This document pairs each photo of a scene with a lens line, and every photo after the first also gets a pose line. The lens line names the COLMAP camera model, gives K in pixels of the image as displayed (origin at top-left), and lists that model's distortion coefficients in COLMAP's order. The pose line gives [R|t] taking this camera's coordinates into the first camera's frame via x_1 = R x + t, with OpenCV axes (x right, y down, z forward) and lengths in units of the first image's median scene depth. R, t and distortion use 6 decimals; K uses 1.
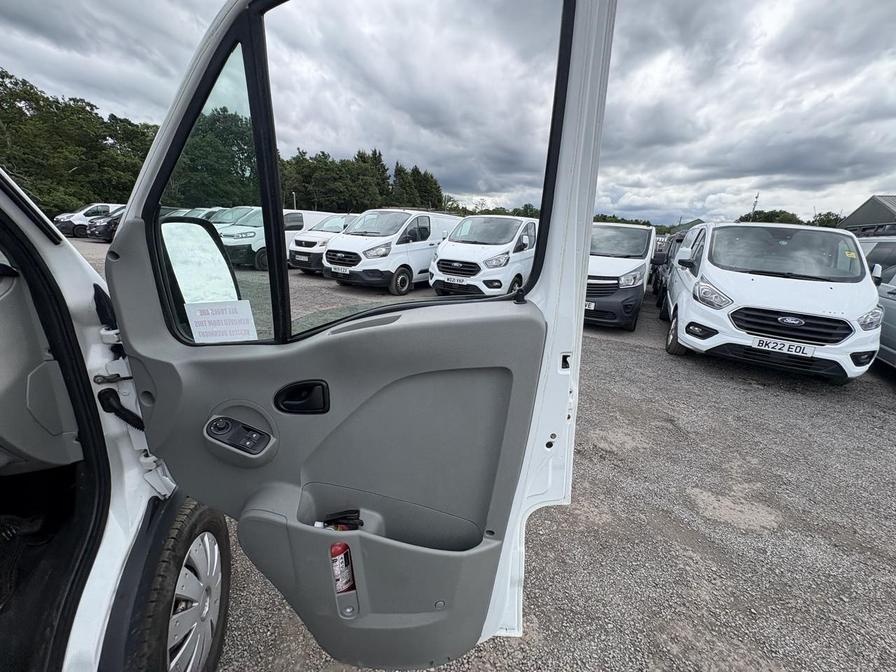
lens RADIAL K [[359.0, 0, 447.3], [0, 359.0, 338.4], [0, 0, 1]] dist [0.001840, 0.000277]
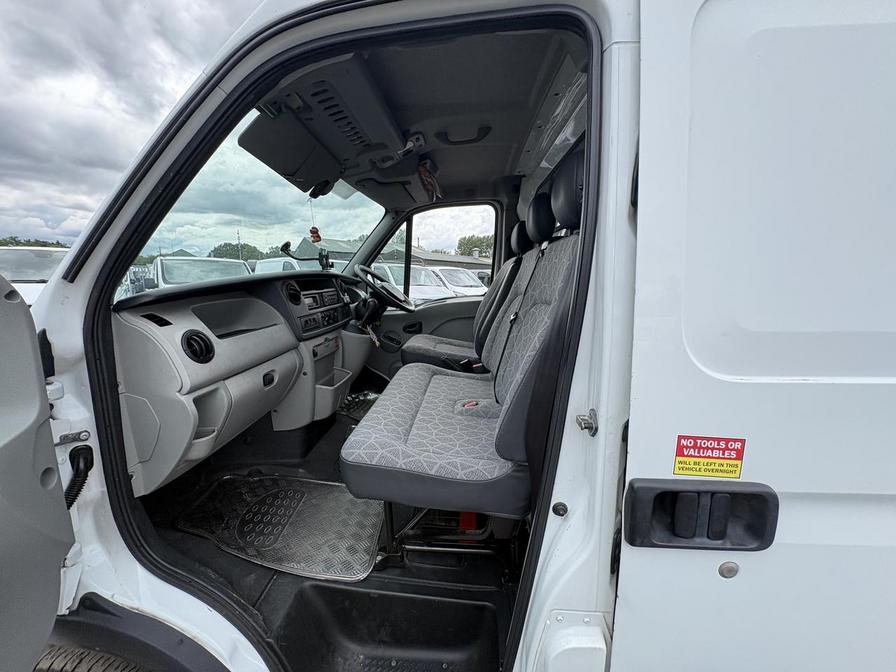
lens RADIAL K [[359.0, 0, 447.3], [0, 359.0, 338.4], [0, 0, 1]] dist [0.001840, 0.000277]
pose [[0.340394, -0.211030, 0.916296, -0.291996], [0.281834, 0.952584, 0.114690, 0.012992], [-0.897052, 0.219203, 0.383729, -0.073517]]
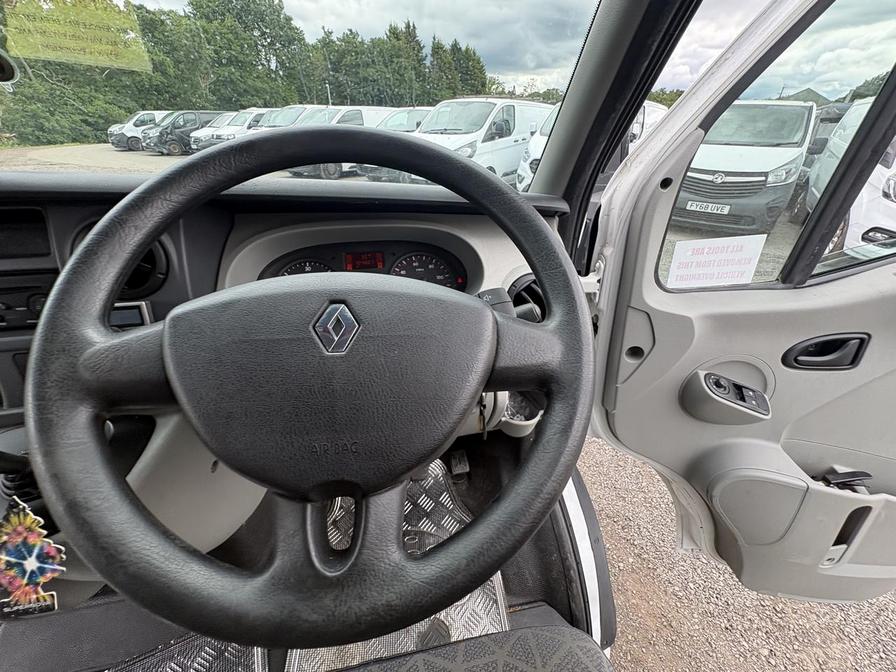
lens RADIAL K [[359.3, 0, 450.3], [0, 359.3, 338.1], [0, 0, 1]] dist [0.000113, 0.000519]
pose [[0.994483, 0.006085, -0.104725, -0.097165], [0.019741, 0.969624, 0.243802, -0.007730], [0.103028, -0.244524, 0.964154, 0.007346]]
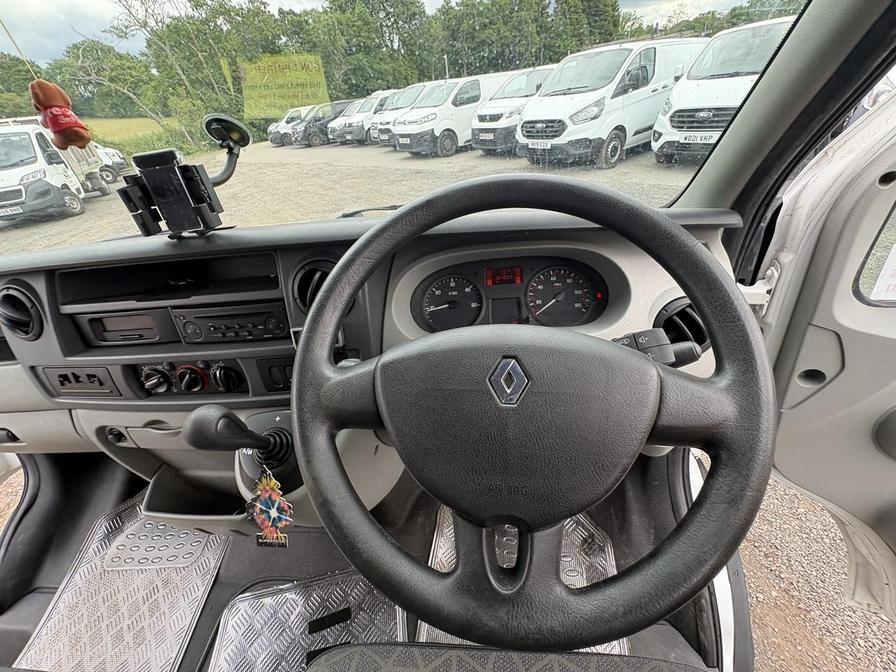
lens RADIAL K [[360.4, 0, 449.9], [0, 360.4, 338.2], [0, 0, 1]] dist [0.001428, 0.000306]
pose [[0.920263, 0.064129, -0.386009, -0.101301], [0.059833, 0.951817, 0.300772, -0.015135], [0.386699, -0.299886, 0.872085, 0.004805]]
